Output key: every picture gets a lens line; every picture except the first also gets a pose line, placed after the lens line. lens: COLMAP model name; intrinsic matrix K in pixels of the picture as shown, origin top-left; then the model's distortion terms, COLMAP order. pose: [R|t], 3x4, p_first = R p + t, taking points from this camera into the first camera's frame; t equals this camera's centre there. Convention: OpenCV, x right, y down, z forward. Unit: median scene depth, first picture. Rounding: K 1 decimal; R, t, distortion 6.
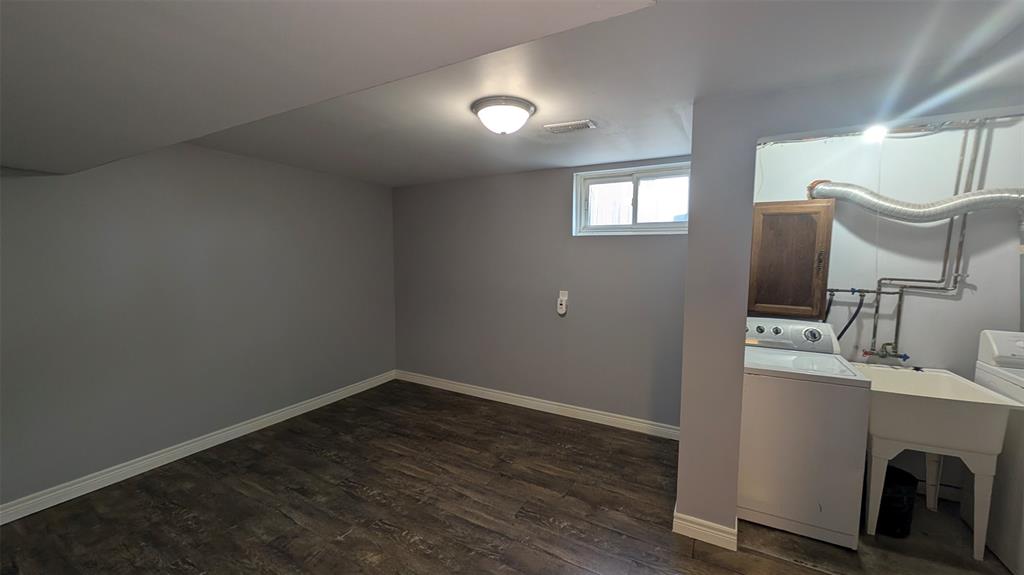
lens RADIAL K [[380.4, 0, 512.6], [0, 380.4, 285.7], [0, 0, 1]] dist [-0.002886, -0.000180]
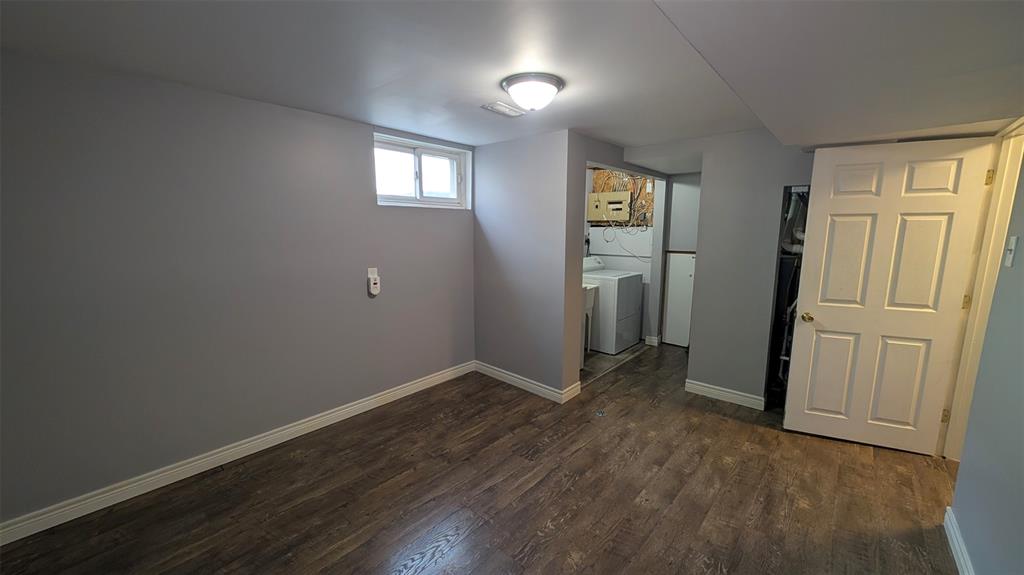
lens RADIAL K [[380.4, 0, 511.6], [0, 380.4, 288.0], [0, 0, 1]] dist [-0.002886, -0.000180]
pose [[0.234049, -0.160951, 0.958809, -0.696477], [0.077396, 0.986156, 0.146649, -0.048658], [-0.969139, 0.039885, 0.243266, 0.524819]]
